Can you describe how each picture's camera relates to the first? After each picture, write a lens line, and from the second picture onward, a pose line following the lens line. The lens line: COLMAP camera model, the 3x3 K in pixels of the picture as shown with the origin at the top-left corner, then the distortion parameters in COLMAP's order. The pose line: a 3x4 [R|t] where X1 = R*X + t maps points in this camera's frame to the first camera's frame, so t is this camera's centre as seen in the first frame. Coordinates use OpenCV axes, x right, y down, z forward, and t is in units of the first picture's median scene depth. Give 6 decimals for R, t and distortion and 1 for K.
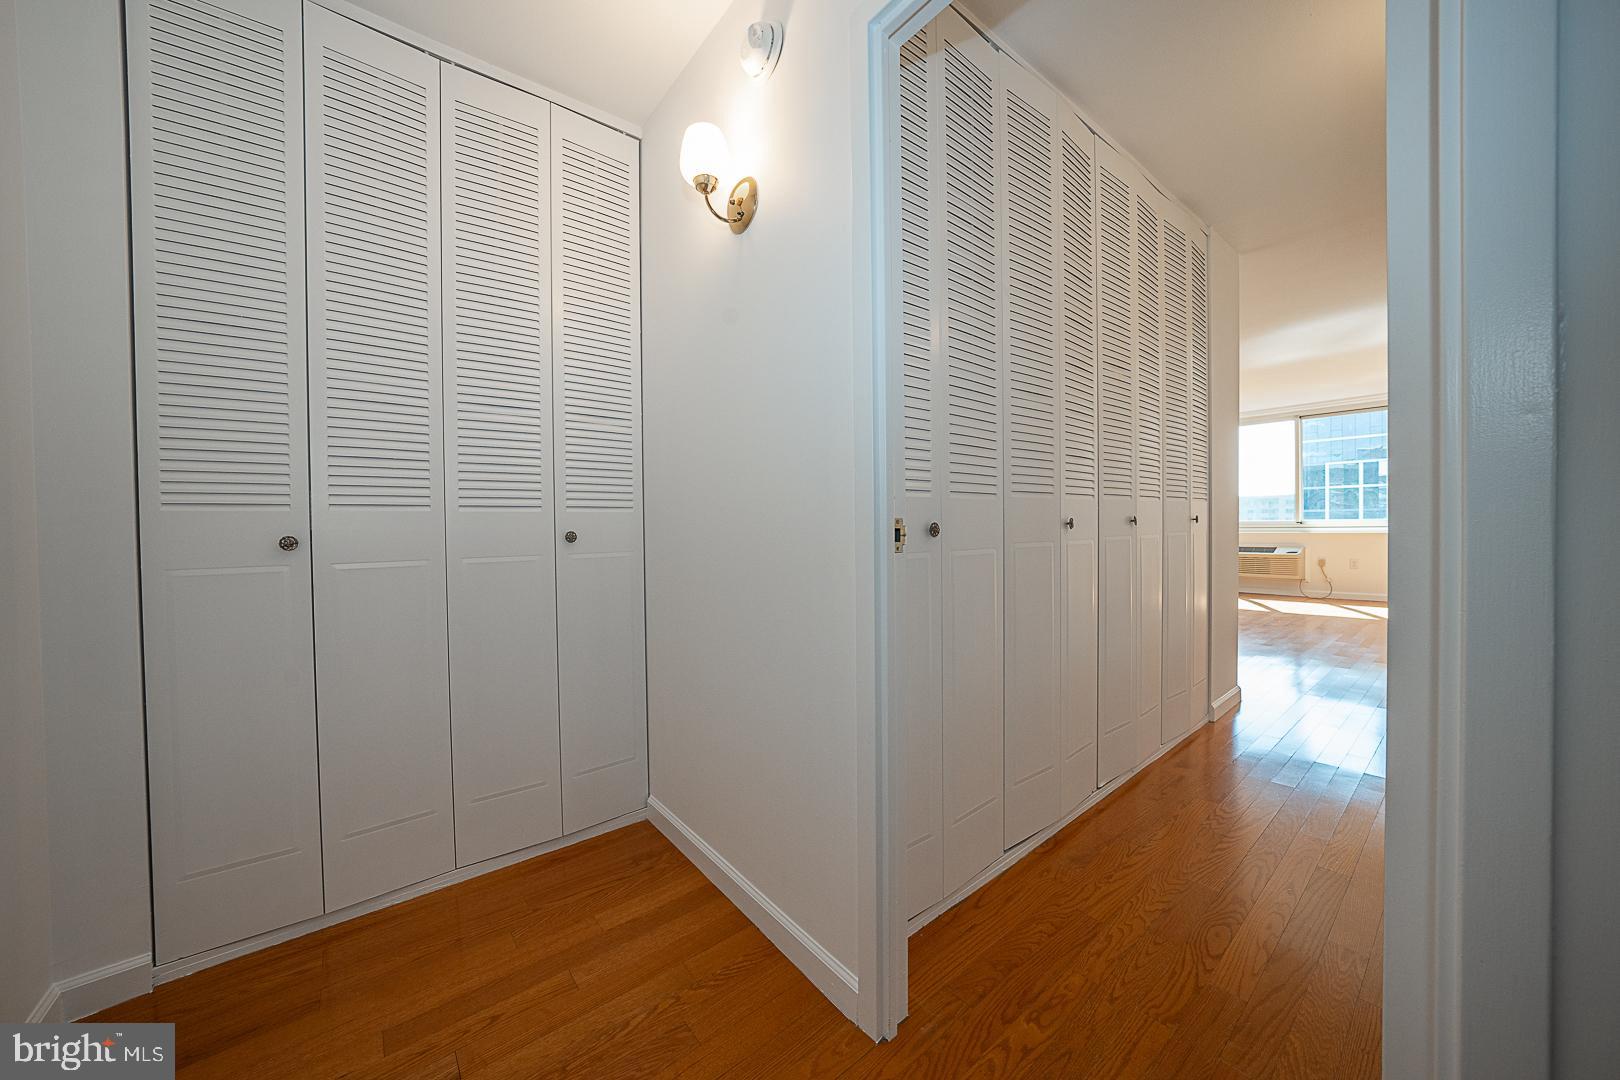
lens RADIAL K [[580.1, 0, 805.3], [0, 580.1, 533.6], [0, 0, 1]] dist [-0.002525, -0.000113]
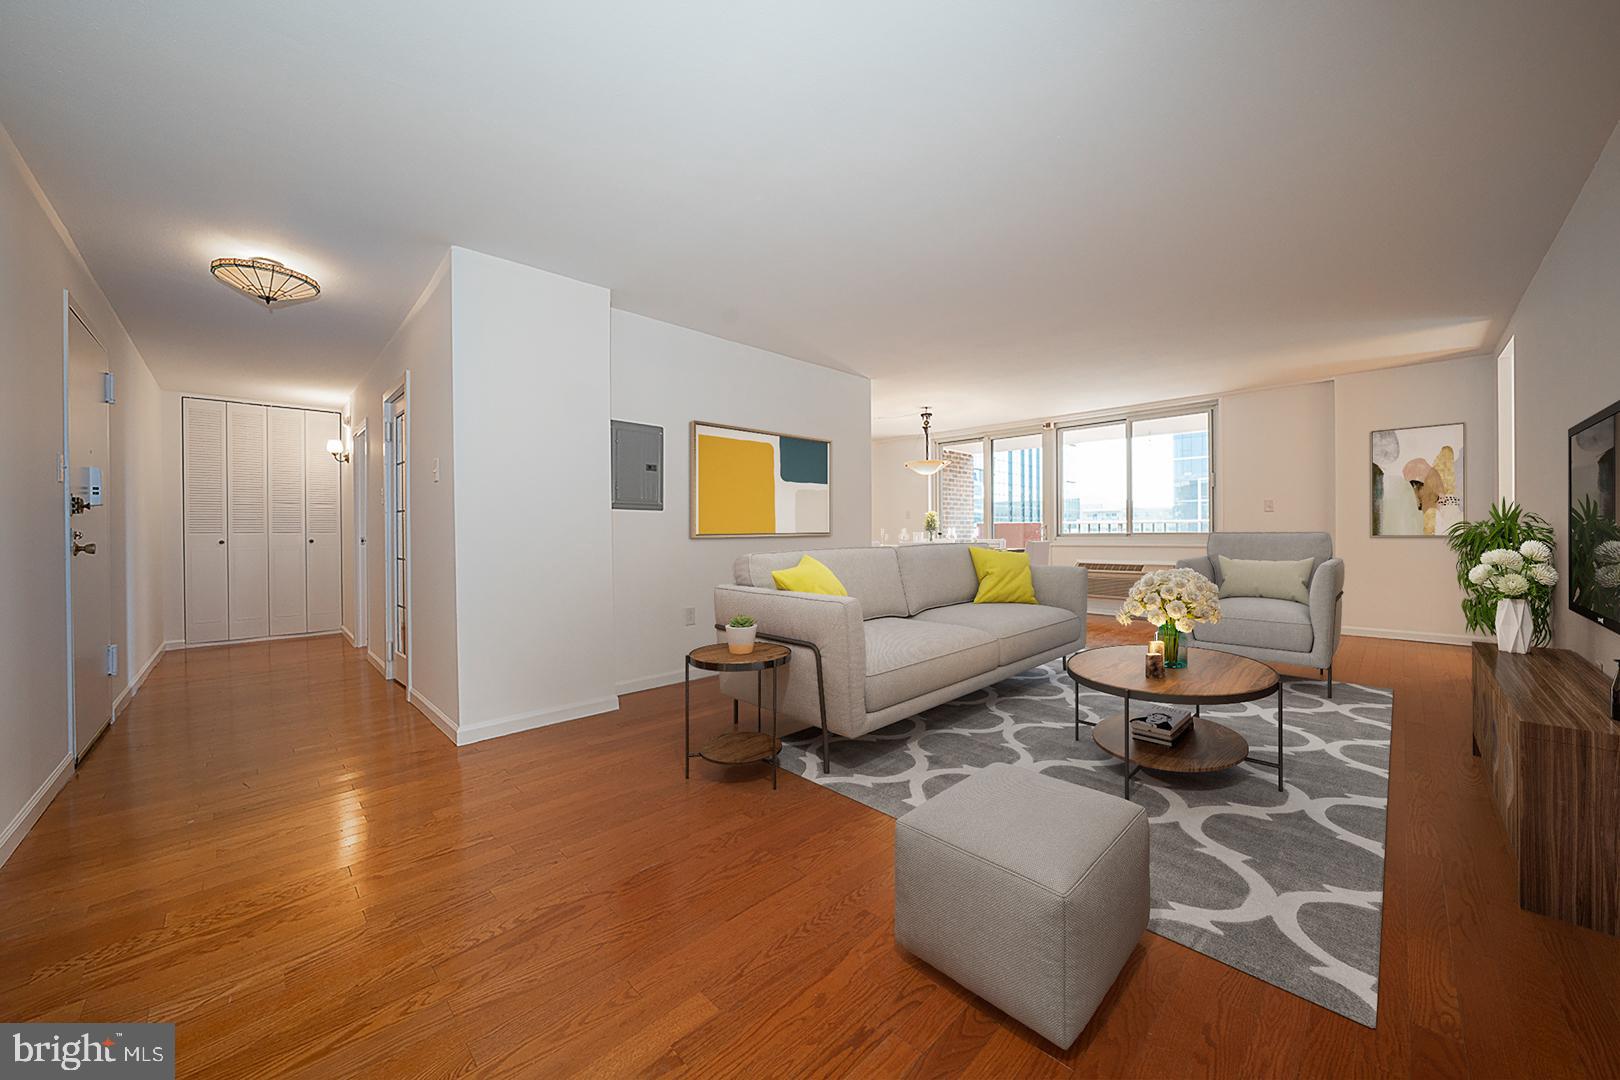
lens RADIAL K [[580.1, 0, 805.3], [0, 580.1, 533.6], [0, 0, 1]] dist [-0.002525, -0.000113]
pose [[0.993922, 0.004809, 0.109979, 2.193719], [-0.002881, 0.999840, -0.017679, 0.013546], [-0.110047, 0.017255, 0.993777, -2.802920]]
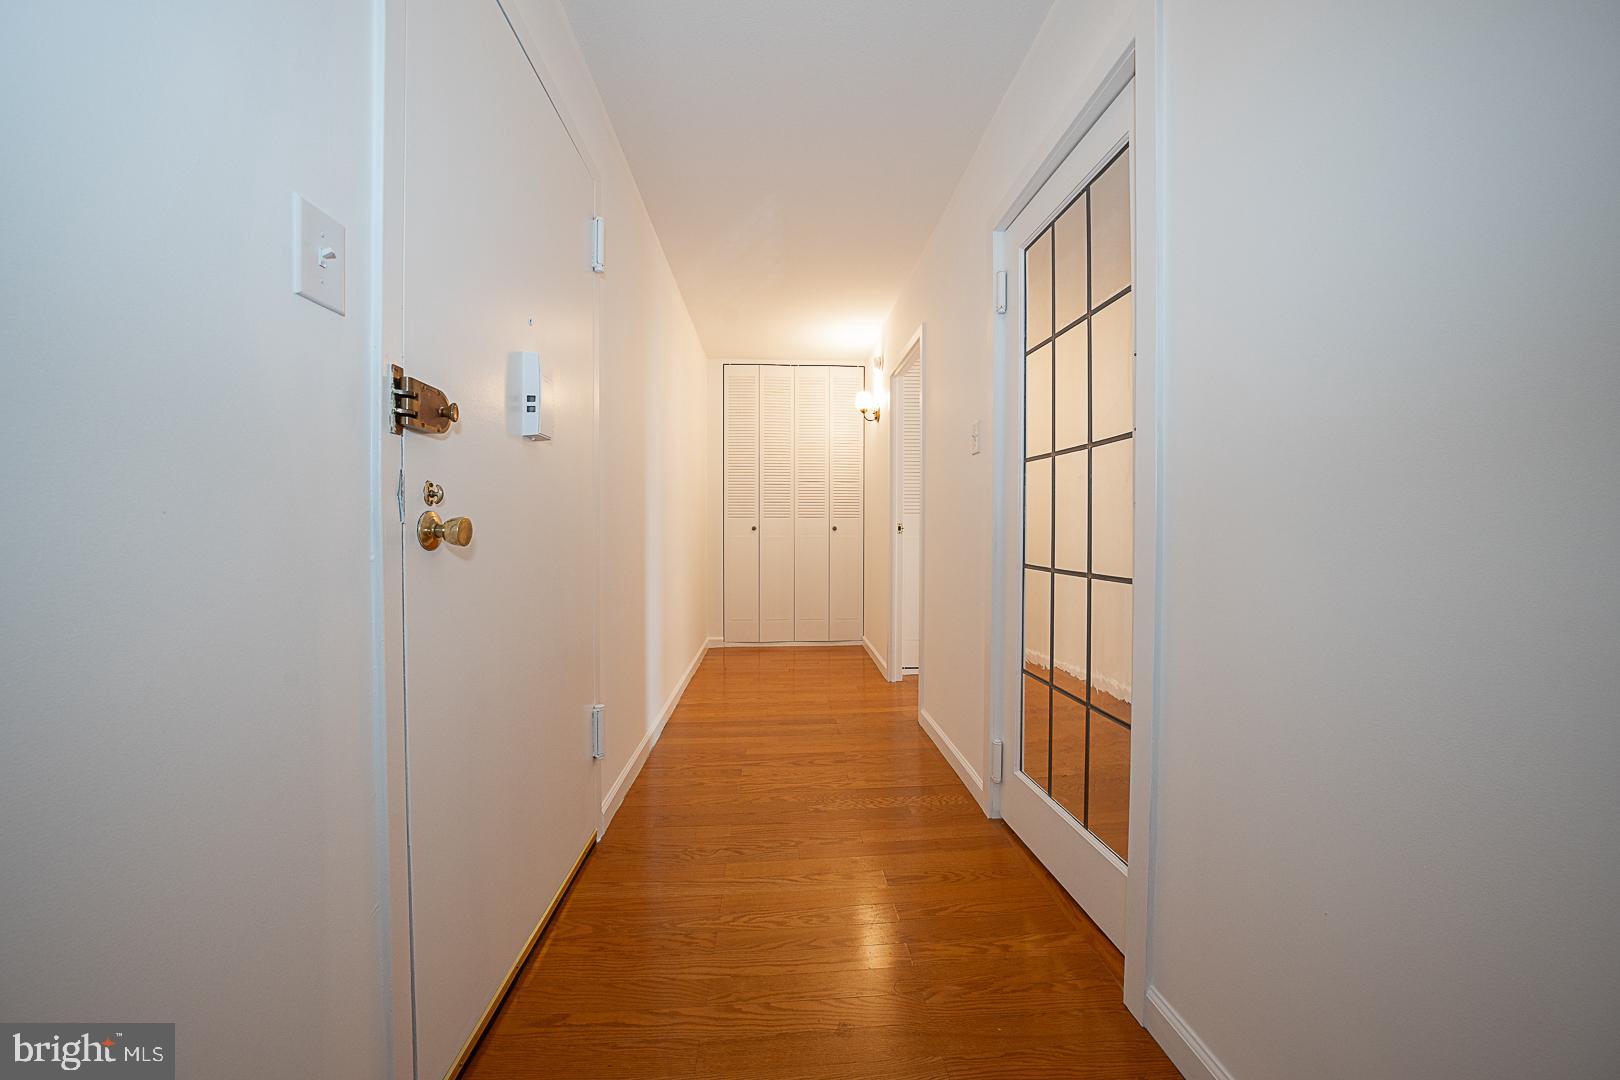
lens RADIAL K [[557.3, 0, 811.8], [0, 557.3, 535.8], [0, 0, 1]] dist [-0.030734, 0.007627]
pose [[0.828397, 0.025734, -0.559550, 1.019561], [-0.025634, 0.999639, 0.008022, 0.021554], [0.559554, 0.007698, 0.828758, -1.271806]]
